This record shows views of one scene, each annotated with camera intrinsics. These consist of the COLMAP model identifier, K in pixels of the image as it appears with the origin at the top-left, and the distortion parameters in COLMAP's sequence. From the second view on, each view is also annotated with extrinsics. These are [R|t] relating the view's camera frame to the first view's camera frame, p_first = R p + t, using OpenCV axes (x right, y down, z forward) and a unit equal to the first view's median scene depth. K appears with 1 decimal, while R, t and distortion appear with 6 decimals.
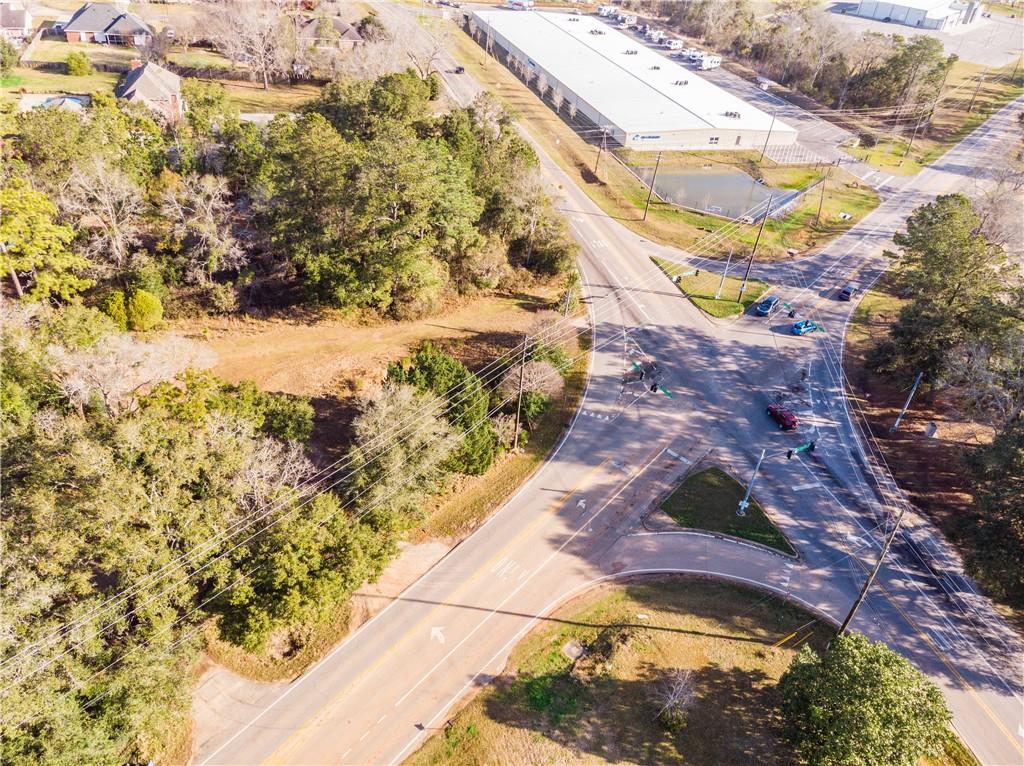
lens RADIAL K [[757.3, 0, 512.3], [0, 757.3, 384.0], [0, 0, 1]] dist [0.023189, 0.031538]
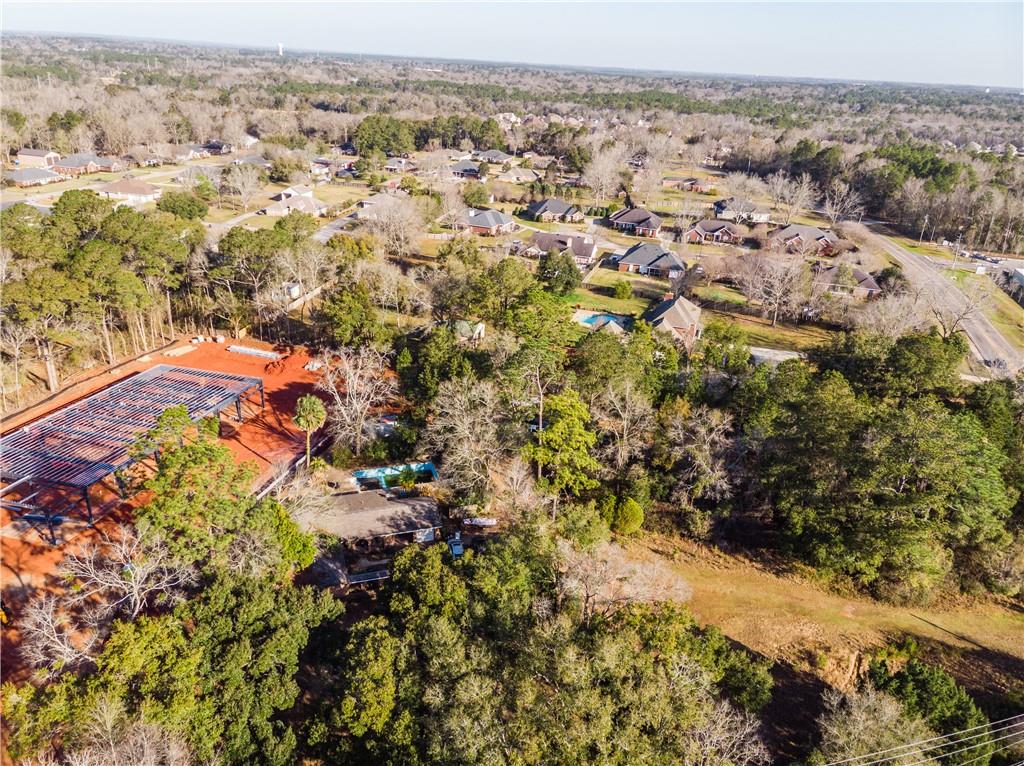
lens RADIAL K [[757.3, 0, 512.3], [0, 757.3, 384.0], [0, 0, 1]] dist [0.023189, 0.031538]
pose [[0.821963, 0.172311, -0.542849, -0.062846], [-0.308955, 0.935609, -0.170828, -0.037062], [0.478459, 0.308130, 0.822273, -0.023272]]
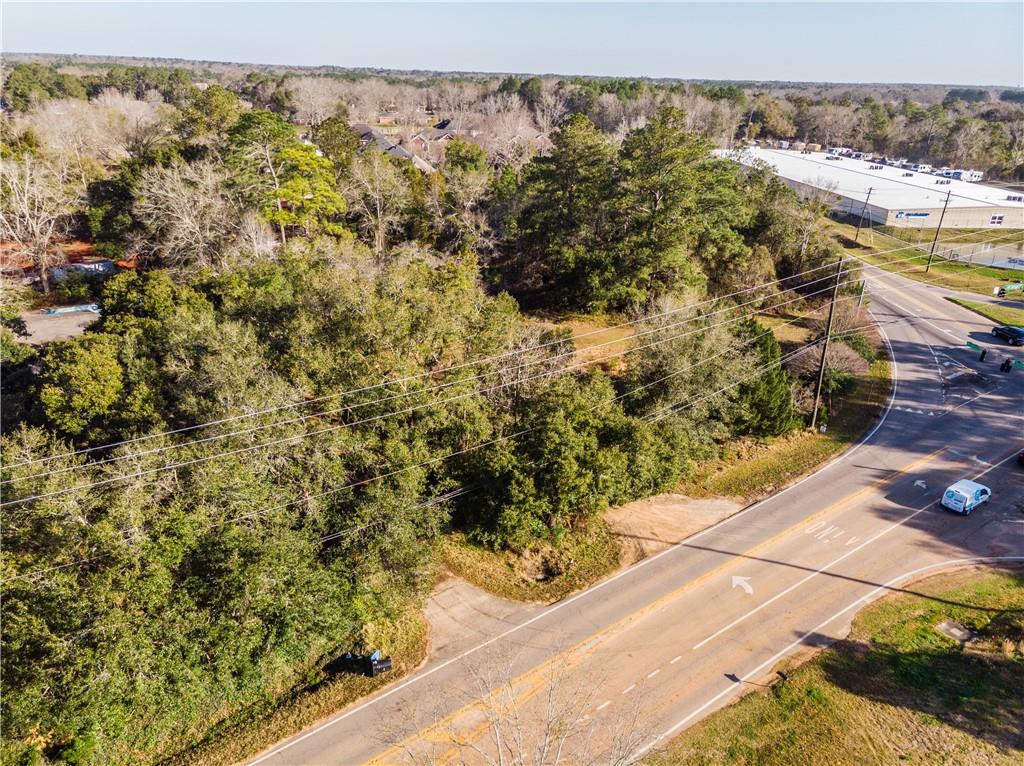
lens RADIAL K [[757.3, 0, 512.3], [0, 757.3, 384.0], [0, 0, 1]] dist [0.023189, 0.031538]
pose [[0.968027, 0.029242, -0.249135, -0.089915], [-0.090182, 0.967348, -0.236867, 0.224309], [0.234074, 0.251761, 0.939056, 0.145027]]
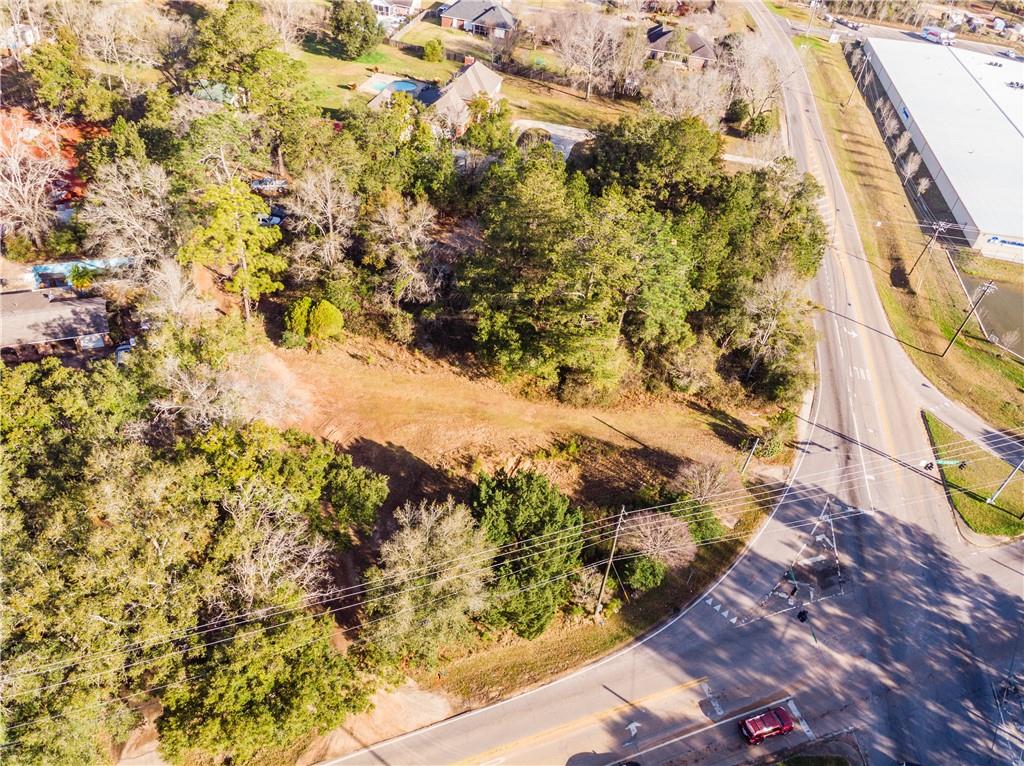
lens RADIAL K [[755.7, 0, 512.5], [0, 755.7, 385.2], [0, 0, 1]] dist [0.027170, 0.025165]
pose [[0.870445, 0.312976, -0.379962, 0.138783], [-0.306074, 0.948623, 0.080207, -0.166074], [0.385544, 0.046481, 0.921518, 0.165287]]
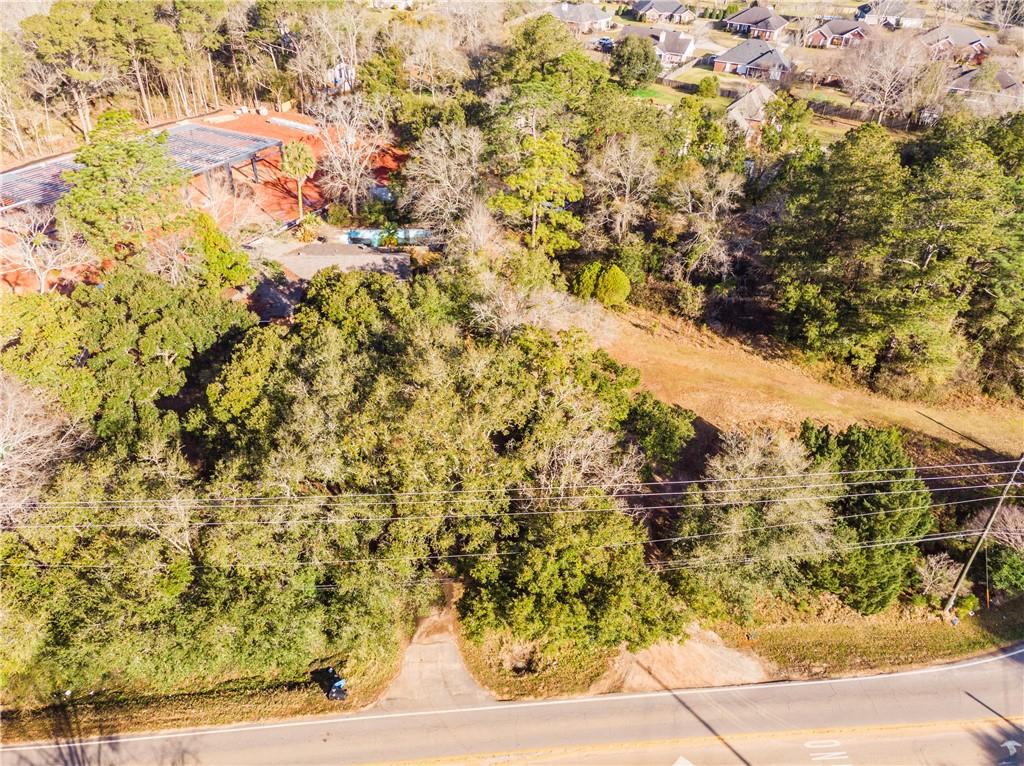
lens RADIAL K [[757.3, 0, 512.3], [0, 757.3, 384.0], [0, 0, 1]] dist [0.023189, 0.031538]
pose [[0.704958, 0.344913, -0.619733, 0.073920], [-0.396068, 0.916296, 0.059430, 0.010571], [0.588357, 0.203560, 0.782559, 0.176319]]
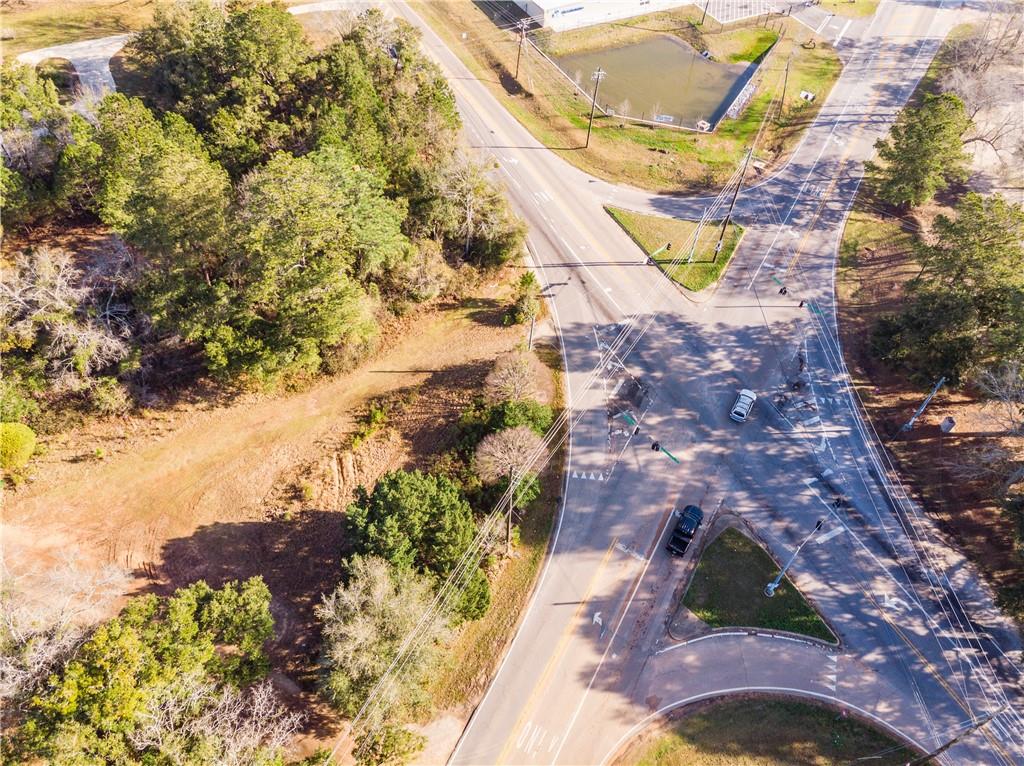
lens RADIAL K [[755.7, 0, 512.5], [0, 755.7, 385.2], [0, 0, 1]] dist [0.027170, 0.025165]
pose [[0.983380, -0.165242, 0.075228, -0.022026], [0.140334, 0.954665, 0.262527, -0.280172], [-0.115198, -0.247607, 0.961988, 0.186018]]
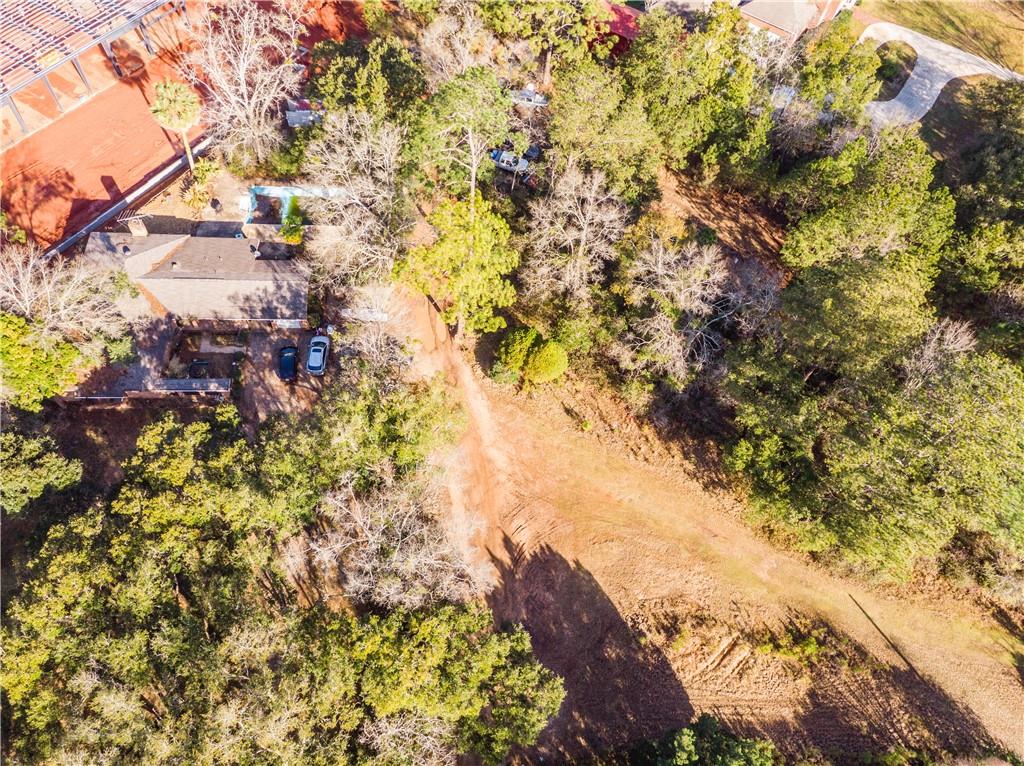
lens RADIAL K [[757.3, 0, 512.3], [0, 757.3, 384.0], [0, 0, 1]] dist [0.023189, 0.031538]
pose [[0.637165, 0.633774, -0.438580, -0.131745], [-0.471589, 0.770678, 0.428554, -0.392899], [0.609610, -0.066230, 0.789930, 0.326440]]
